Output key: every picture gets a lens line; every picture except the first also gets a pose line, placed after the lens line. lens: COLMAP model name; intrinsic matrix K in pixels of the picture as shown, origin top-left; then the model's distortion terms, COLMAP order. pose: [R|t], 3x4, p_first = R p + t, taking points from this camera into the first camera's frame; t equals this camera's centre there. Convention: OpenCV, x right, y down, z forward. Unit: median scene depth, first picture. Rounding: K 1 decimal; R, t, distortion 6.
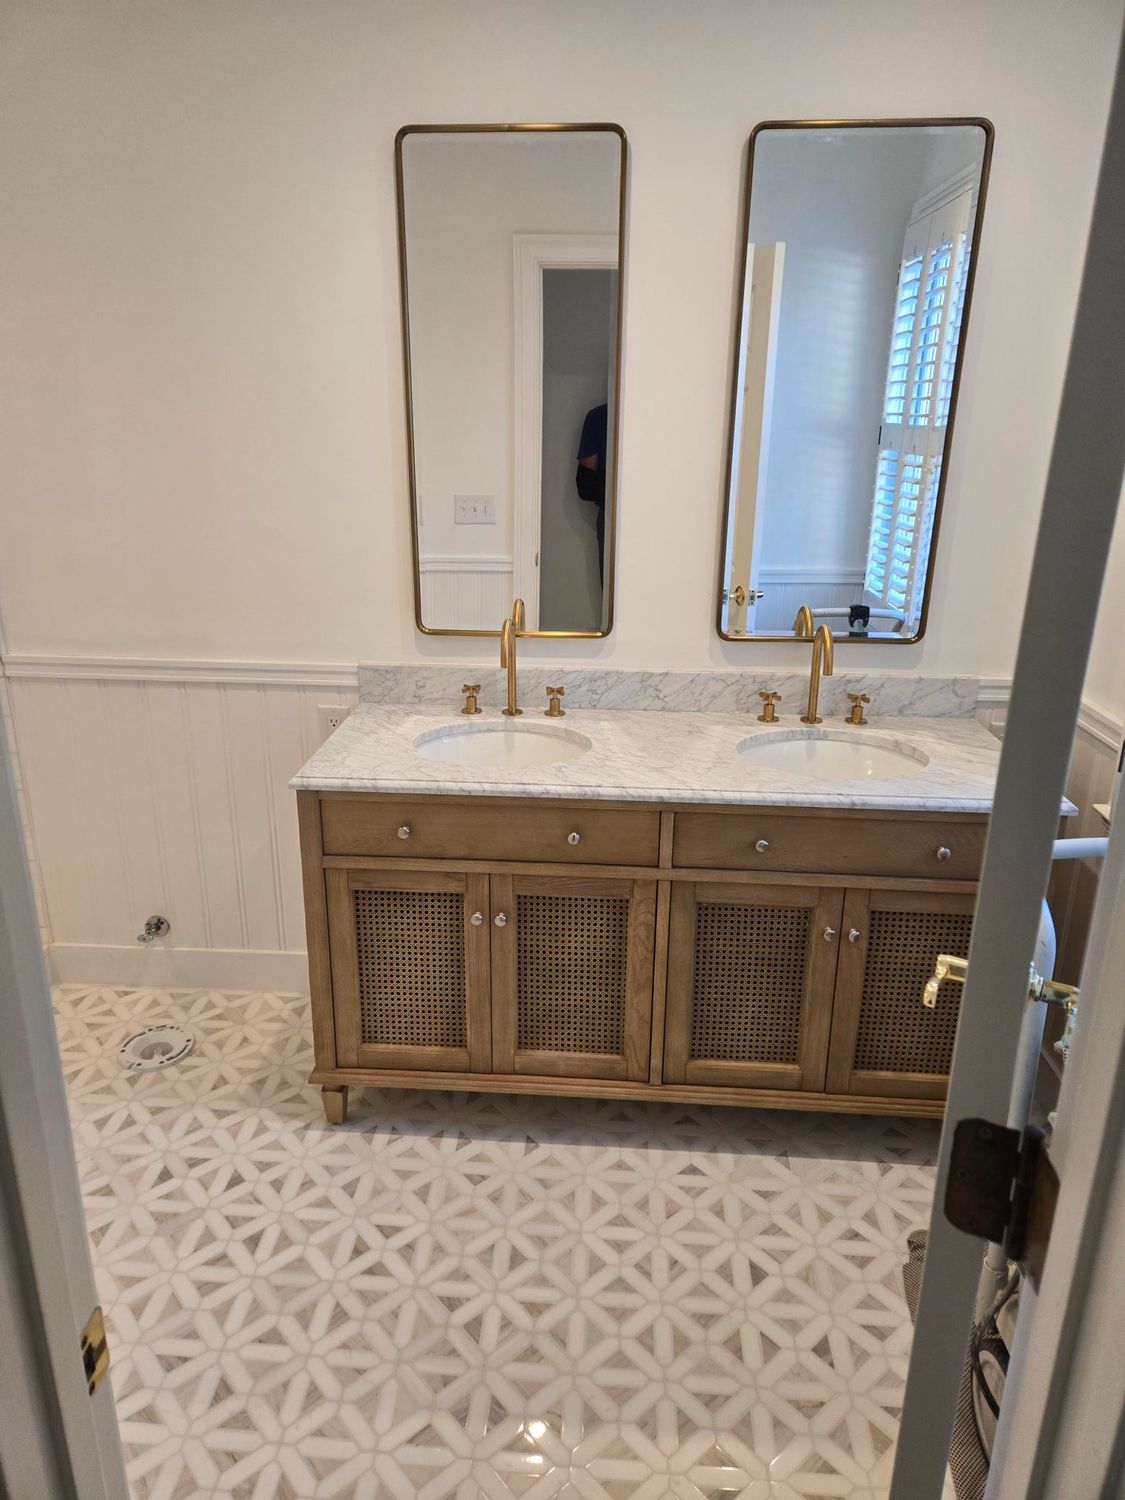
lens RADIAL K [[1002.7, 0, 563.2], [0, 1002.7, 738.2], [0, 0, 1]] dist [0.075625, -0.060173]
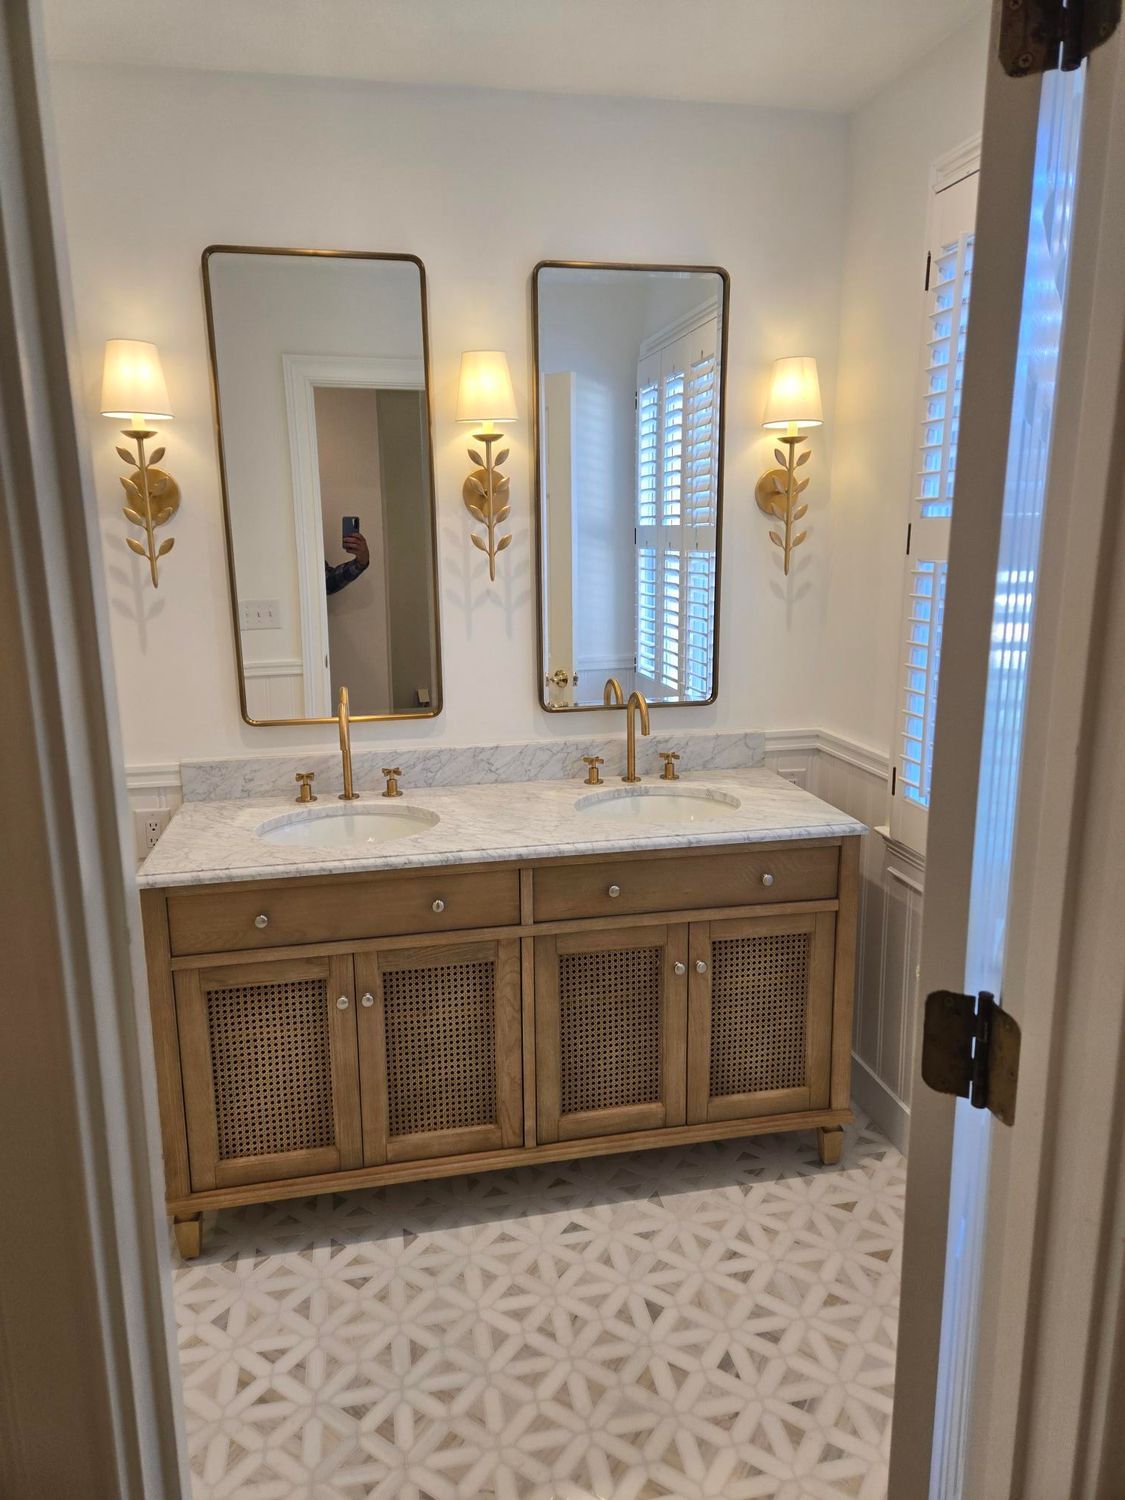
lens RADIAL K [[1002.7, 0, 581.5], [0, 1002.7, 731.8], [0, 0, 1]] dist [0.075625, -0.060173]
pose [[0.962286, -0.072199, 0.262285, -0.098121], [0.102124, 0.989498, -0.102300, 0.041311], [-0.252145, 0.125228, 0.959553, -0.038956]]
